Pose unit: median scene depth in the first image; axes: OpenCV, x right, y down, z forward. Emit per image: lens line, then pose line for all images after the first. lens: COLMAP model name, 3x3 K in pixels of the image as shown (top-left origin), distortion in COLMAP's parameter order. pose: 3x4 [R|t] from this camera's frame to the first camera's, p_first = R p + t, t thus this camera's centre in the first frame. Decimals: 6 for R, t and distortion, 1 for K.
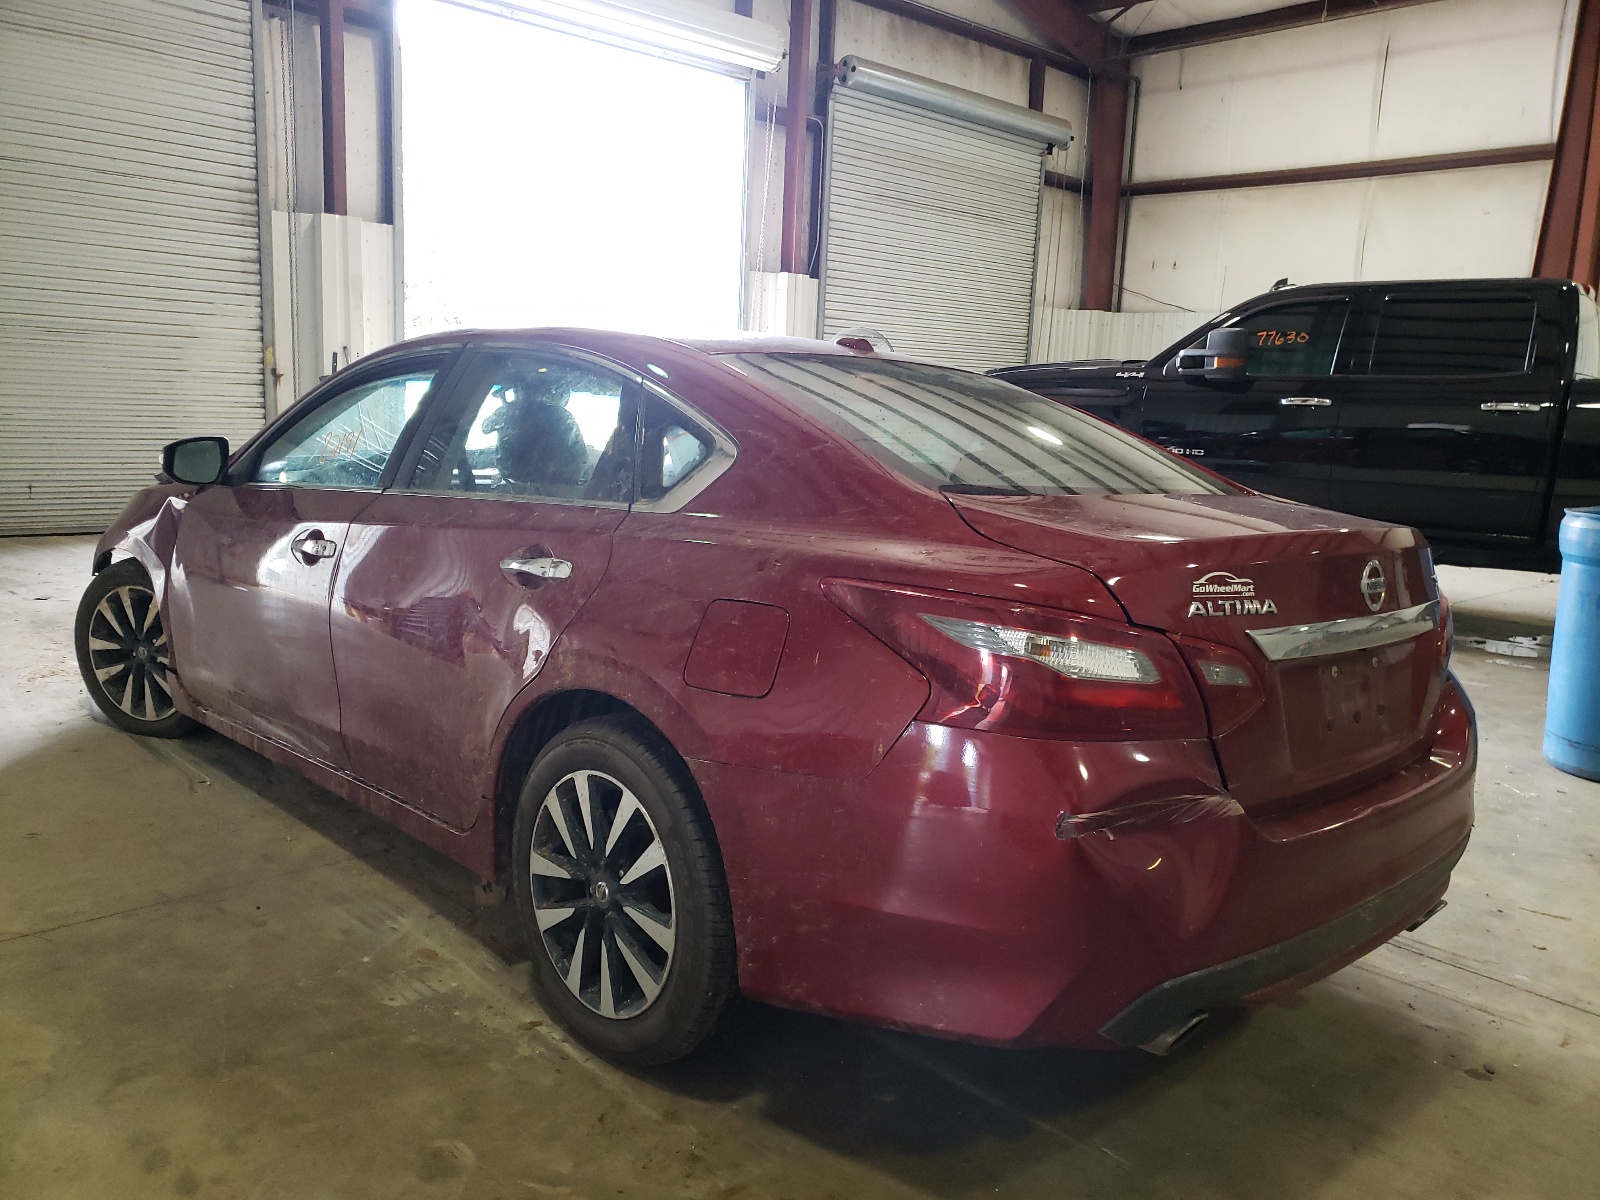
lens RADIAL K [[1240.9, 0, 800.0], [0, 1240.9, 600.0], [0, 0, 1]] dist [0.023815, -0.012937]
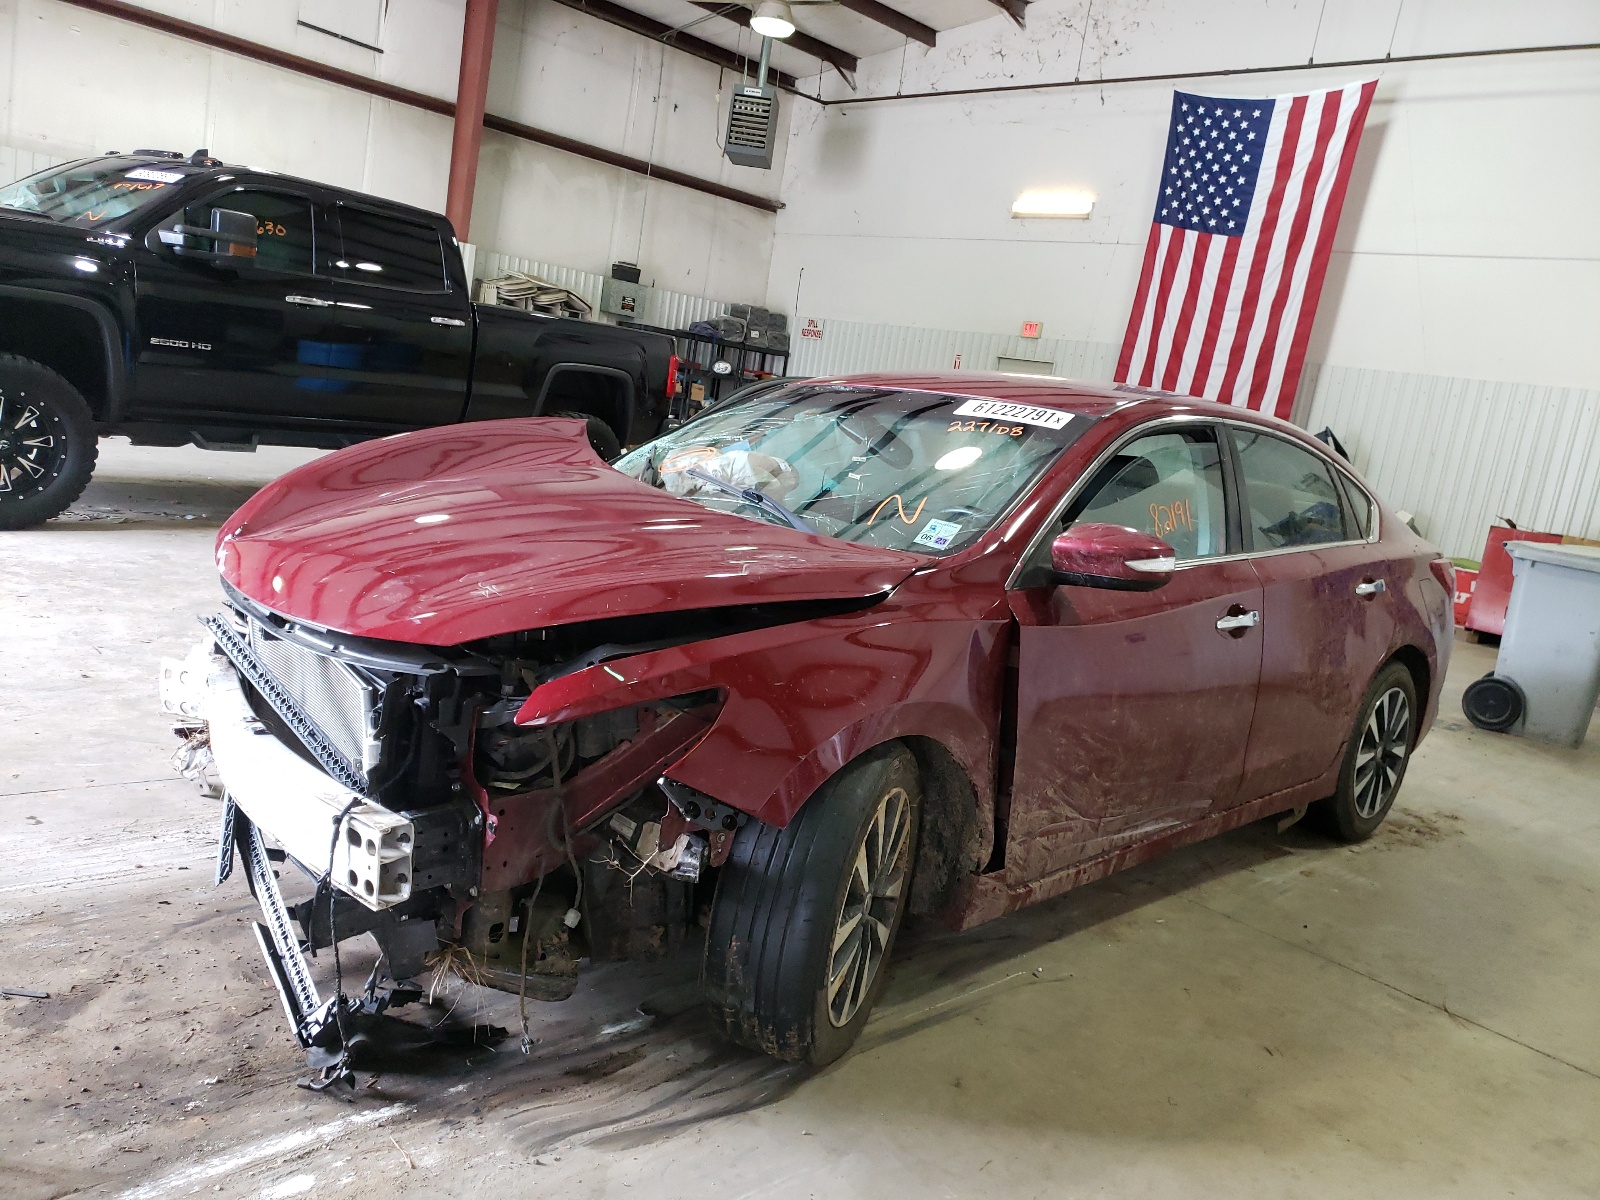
lens RADIAL K [[1240.9, 0, 800.0], [0, 1240.9, 600.0], [0, 0, 1]] dist [0.023815, -0.012937]
pose [[-0.004211, -0.216453, 0.976284, -1.340207], [0.018624, 0.976106, 0.216494, -0.285412], [-0.999818, 0.019094, -0.000080, 1.293523]]
